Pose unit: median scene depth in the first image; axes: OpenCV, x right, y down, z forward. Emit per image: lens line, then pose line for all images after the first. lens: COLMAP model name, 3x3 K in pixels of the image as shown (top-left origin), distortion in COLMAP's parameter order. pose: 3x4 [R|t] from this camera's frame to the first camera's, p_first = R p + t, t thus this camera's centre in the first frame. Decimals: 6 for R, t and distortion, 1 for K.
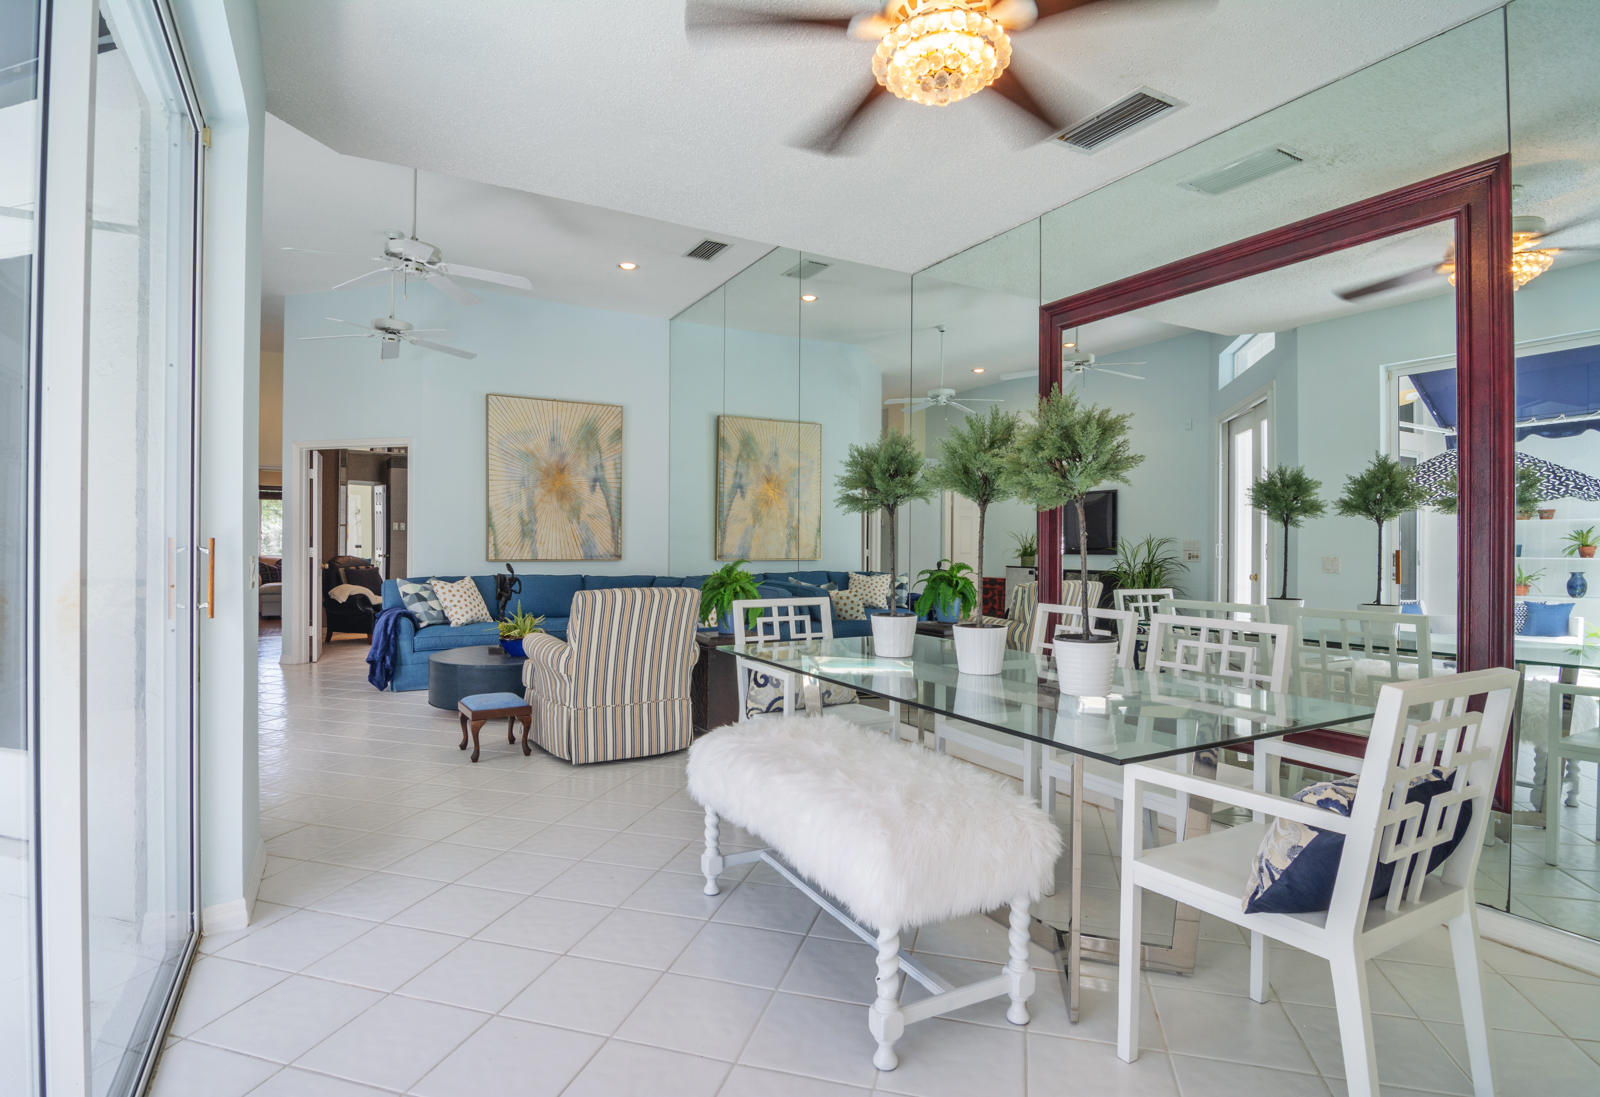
lens RADIAL K [[796.2, 0, 793.9], [0, 796.2, 553.4], [0, 0, 1]] dist [-0.020994, -0.000476]
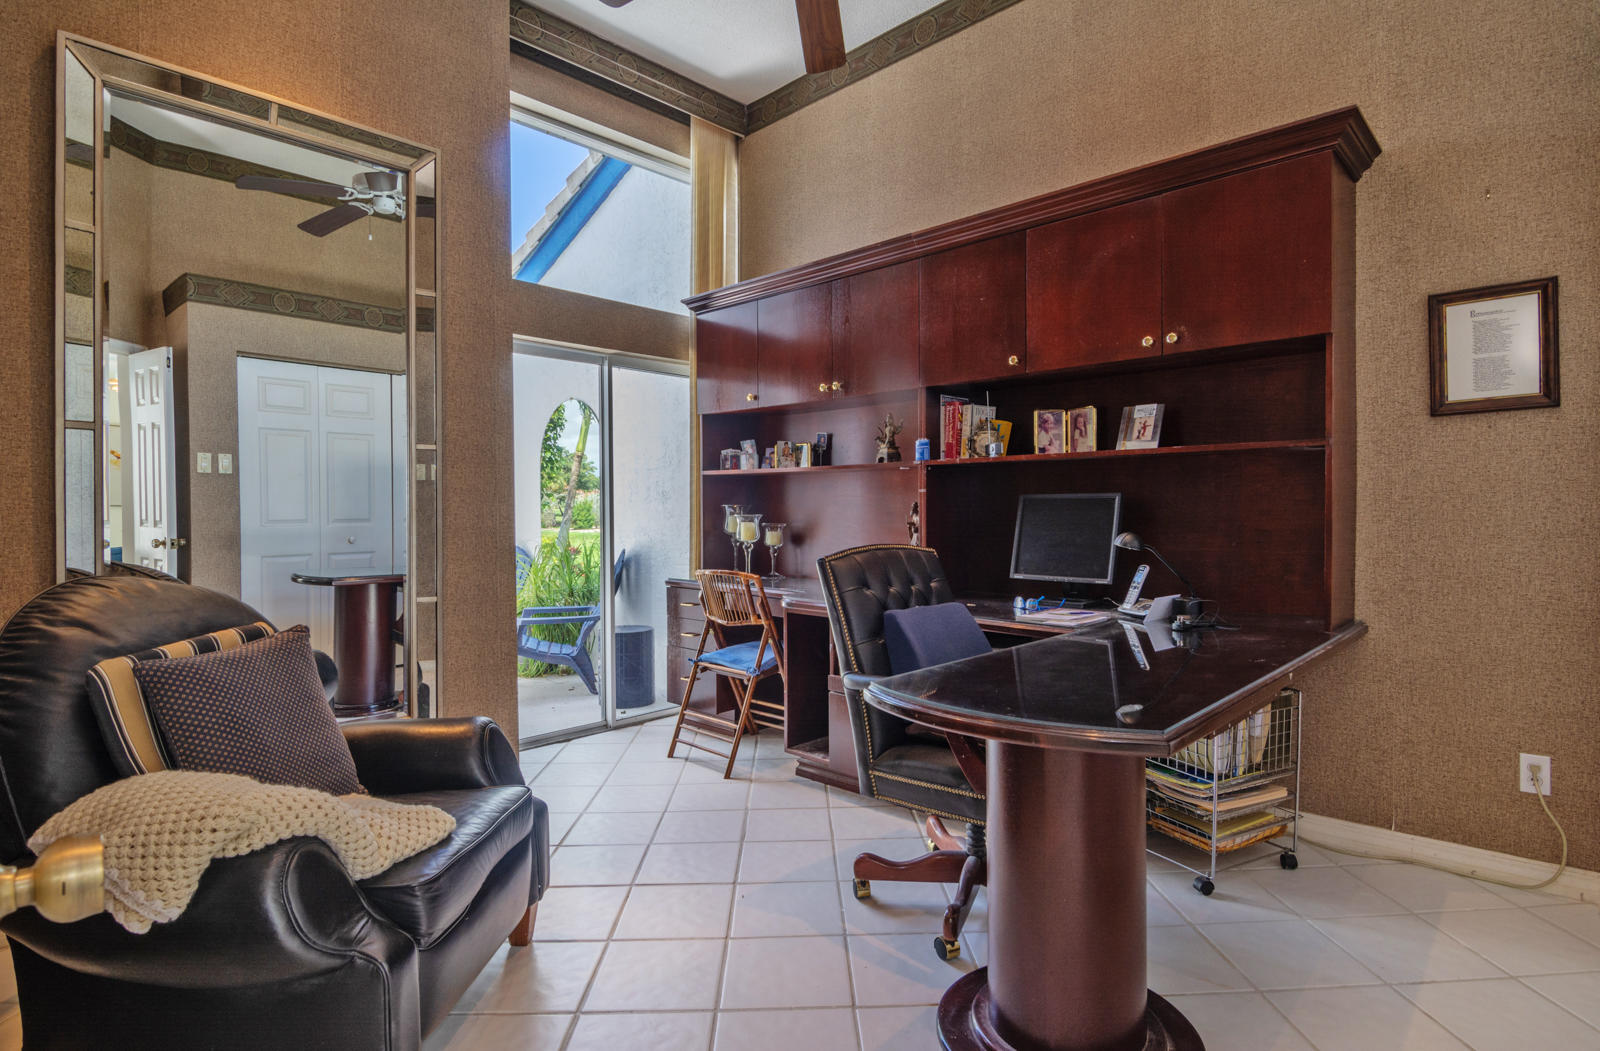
lens RADIAL K [[802.4, 0, 805.0], [0, 802.4, 521.9], [0, 0, 1]] dist [-0.003771, 0.000093]
pose [[0.959523, -0.010008, 0.281454, -0.600452], [0.008214, 0.999938, 0.007553, -0.012680], [-0.281512, -0.004936, 0.959545, 0.999787]]
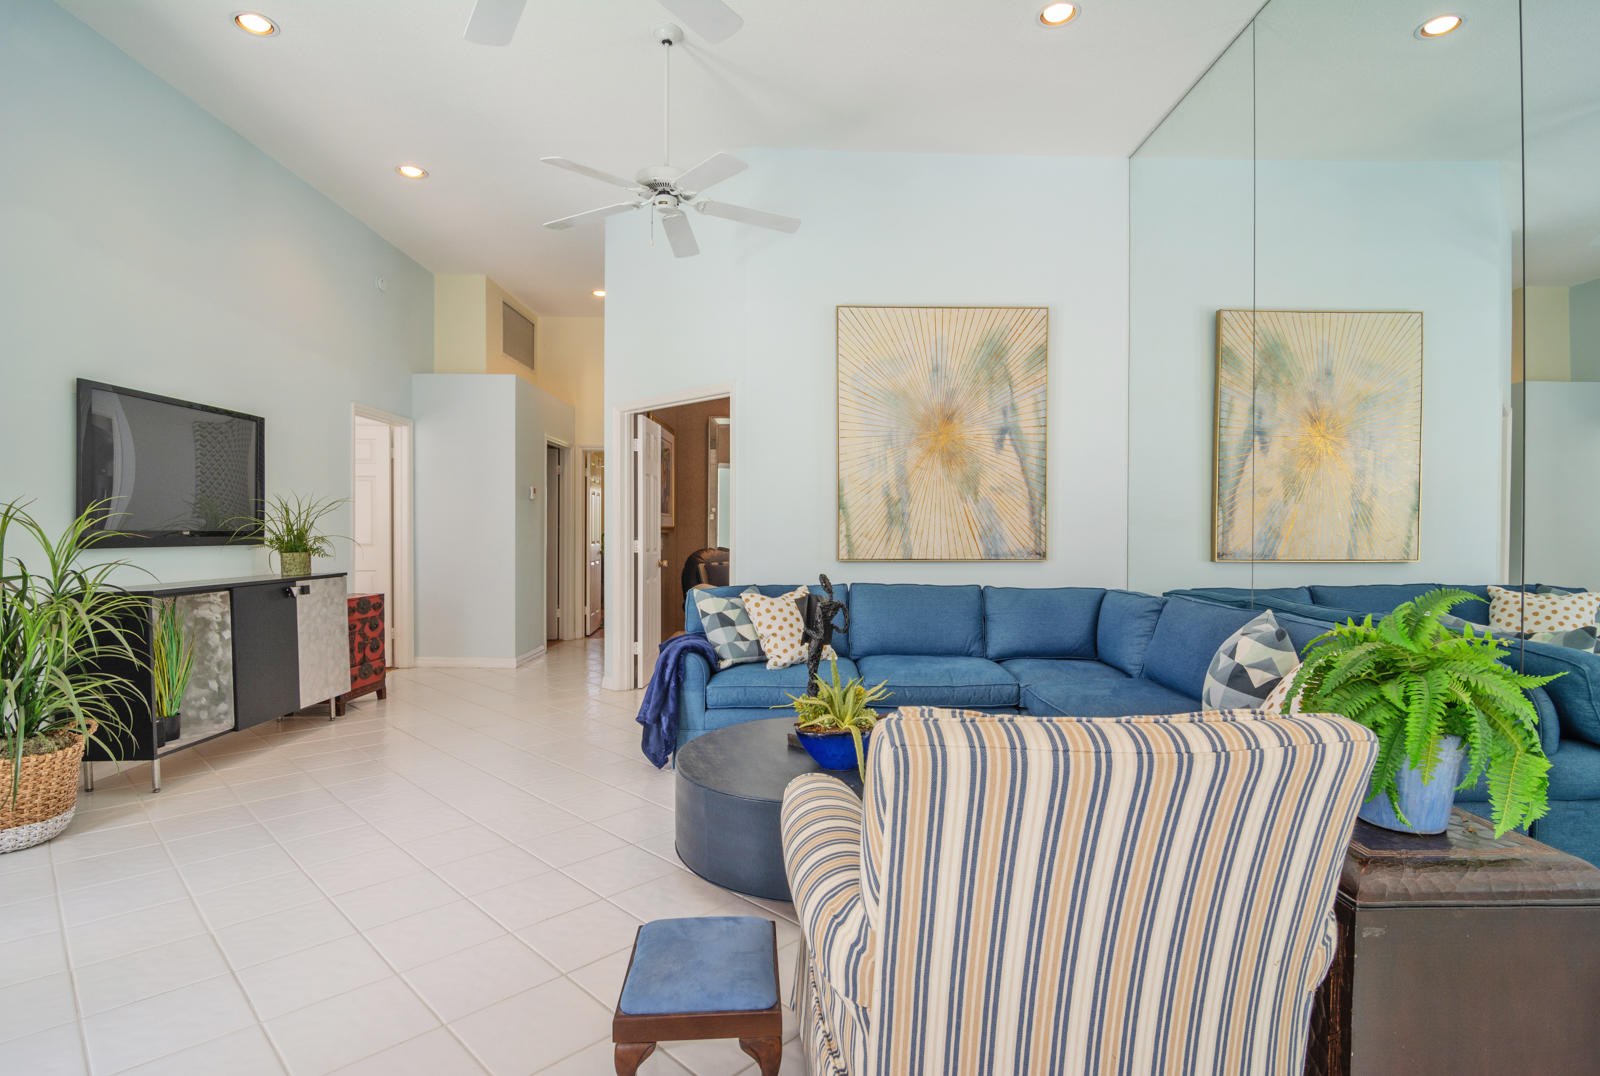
lens RADIAL K [[802.4, 0, 807.7], [0, 802.4, 542.1], [0, 0, 1]] dist [-0.003771, 0.000093]
pose [[0.876907, 0.001720, -0.480656, -0.084837], [-0.001168, 0.999998, 0.001447, -0.006823], [0.480658, -0.000707, 0.876908, 0.387313]]
